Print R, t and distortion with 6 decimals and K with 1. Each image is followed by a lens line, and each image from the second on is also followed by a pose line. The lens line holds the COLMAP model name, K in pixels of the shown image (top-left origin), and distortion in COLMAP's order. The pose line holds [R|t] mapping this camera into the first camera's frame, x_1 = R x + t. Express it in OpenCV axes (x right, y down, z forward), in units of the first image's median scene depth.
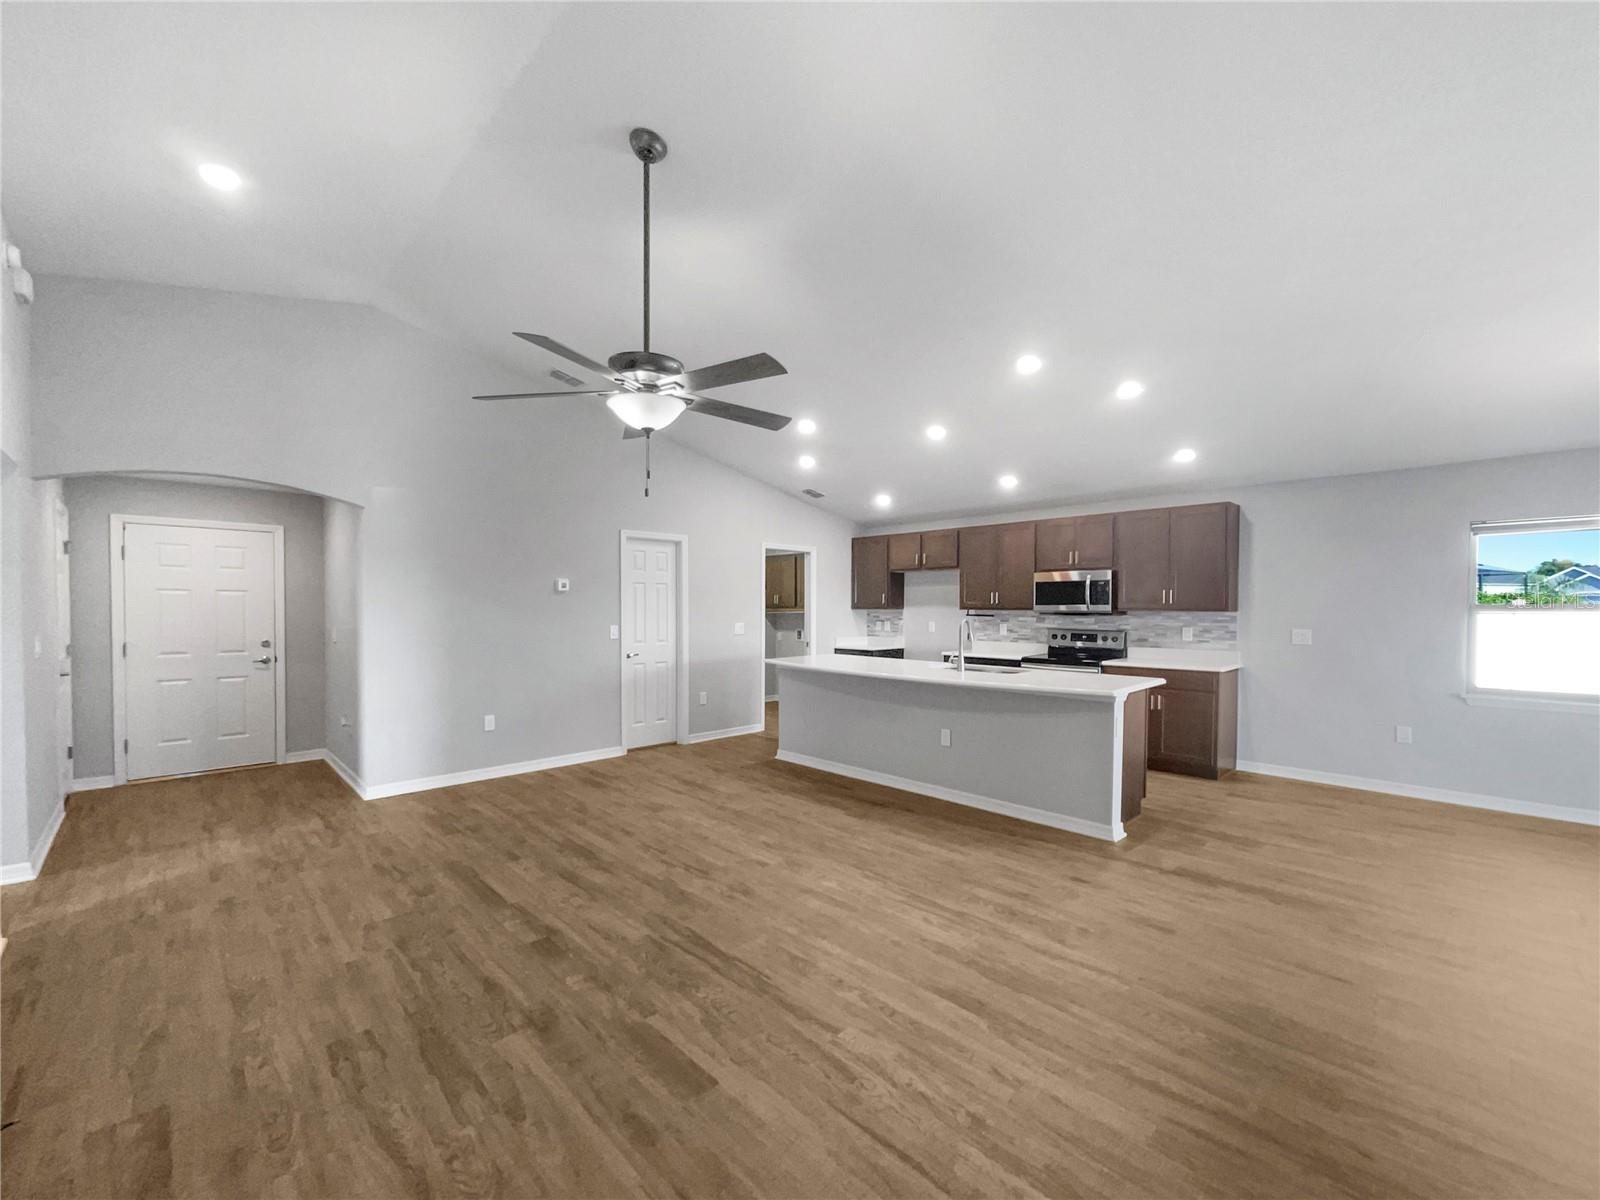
lens RADIAL K [[654.0, 0, 801.0], [0, 654.0, 614.9], [0, 0, 1]] dist [-0.002607, 0.000351]
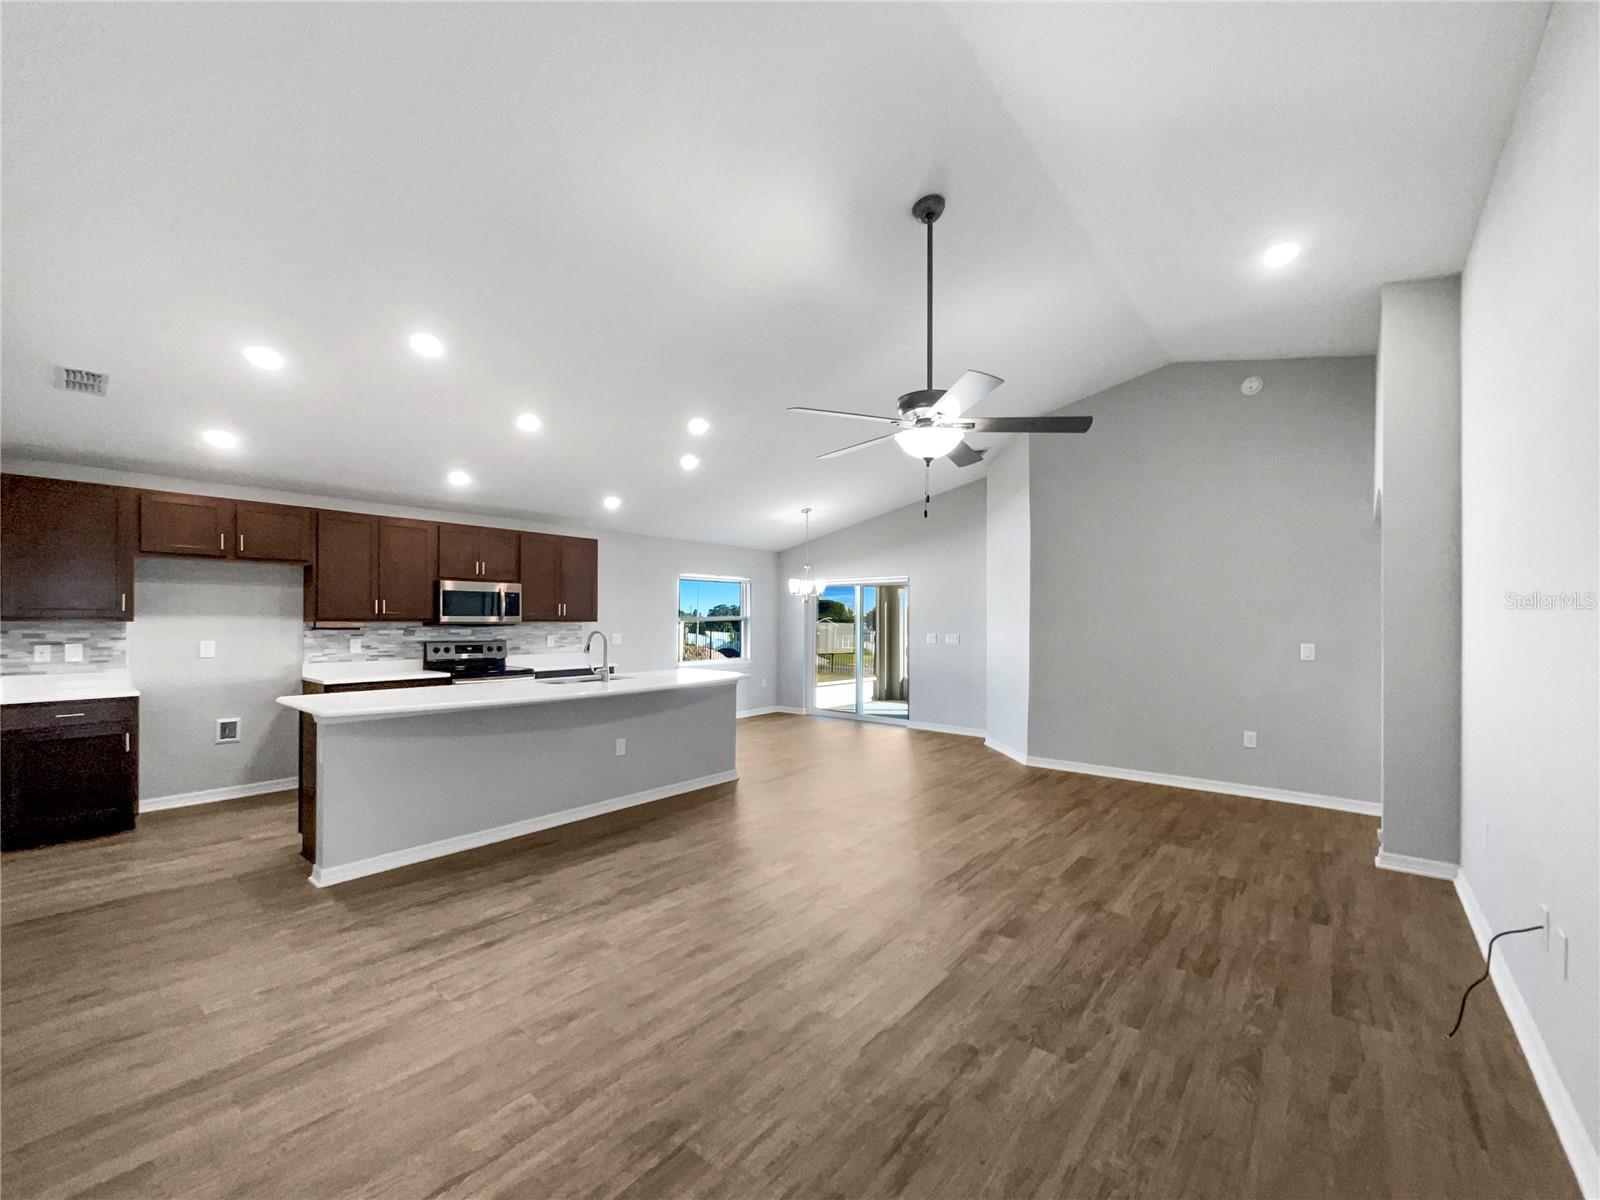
lens RADIAL K [[654.0, 0, 805.6], [0, 654.0, 616.7], [0, 0, 1]] dist [-0.002607, 0.000351]
pose [[-0.109687, 0.005041, 0.993953, -0.745496], [0.009740, 0.999945, -0.003996, -0.006977], [-0.993918, 0.009243, -0.109730, 0.753665]]
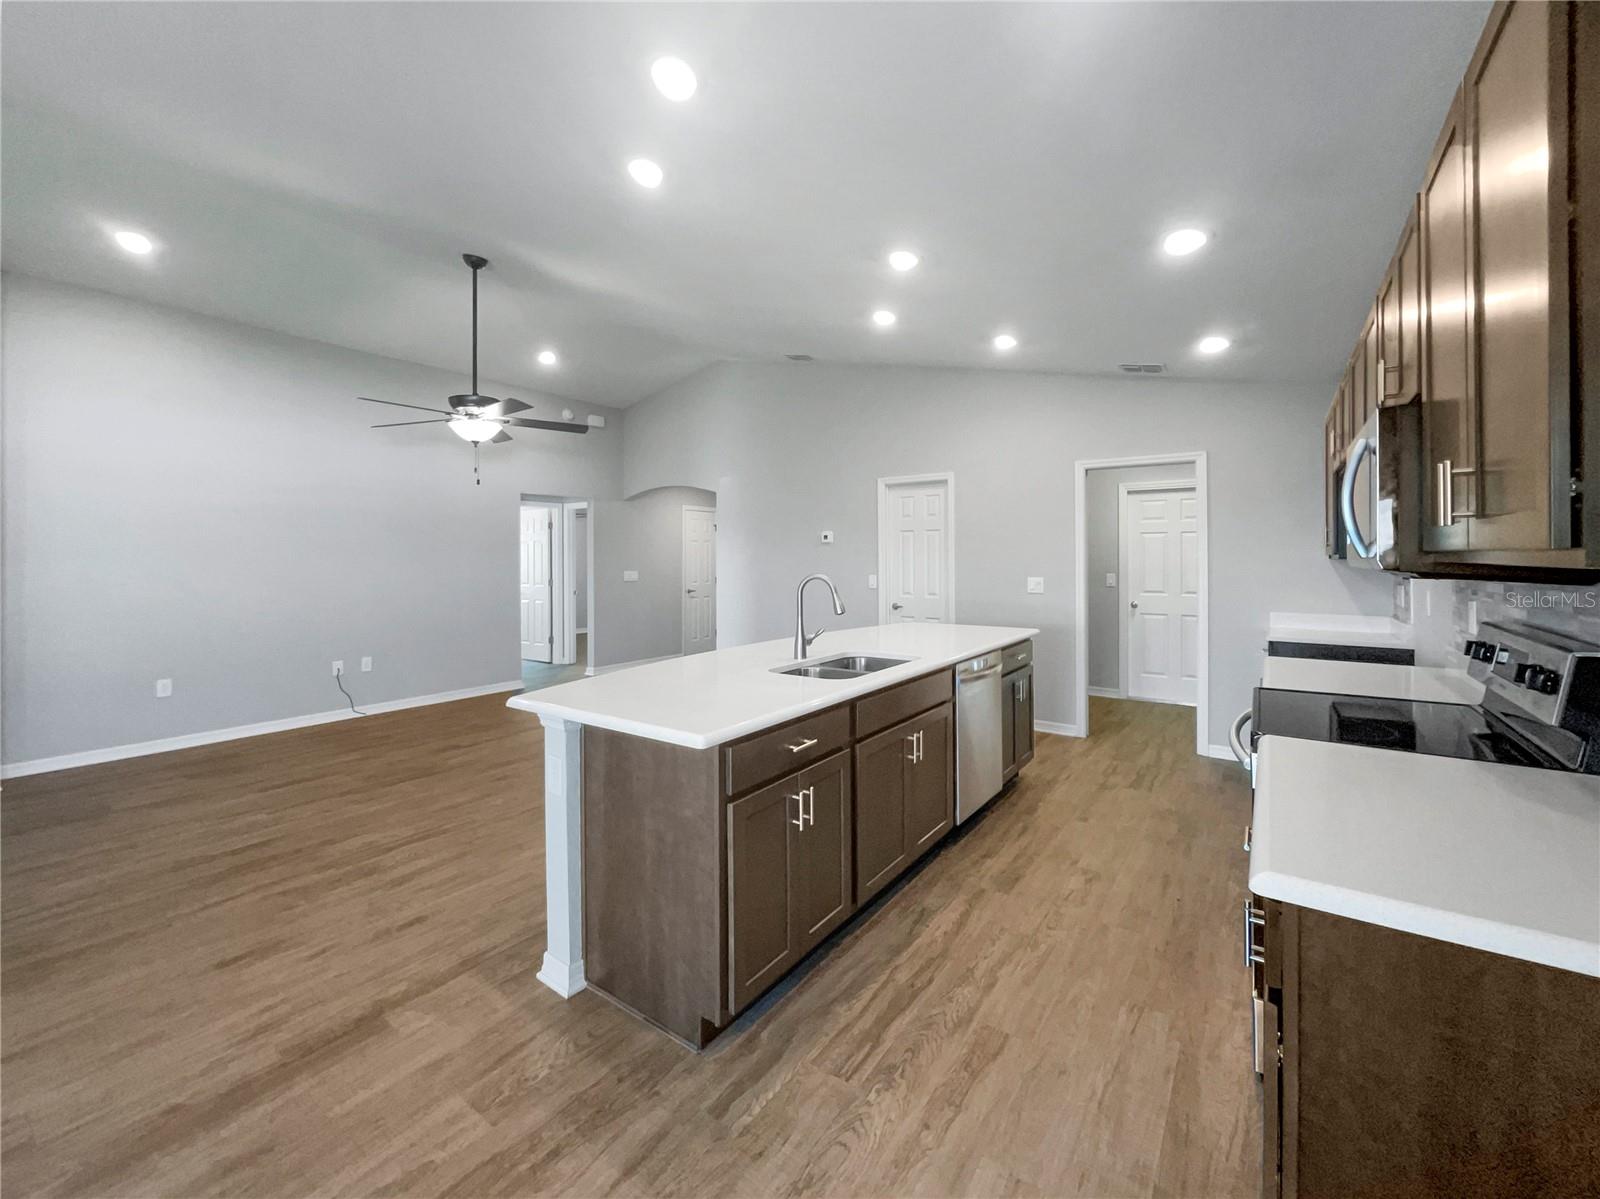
lens RADIAL K [[654.0, 0, 809.2], [0, 654.0, 565.3], [0, 0, 1]] dist [-0.002607, 0.000351]
pose [[0.186340, 0.008796, -0.982446, 0.803151], [-0.009976, 0.999925, 0.007061, -0.005058], [0.982435, 0.008485, 0.186414, 0.846942]]
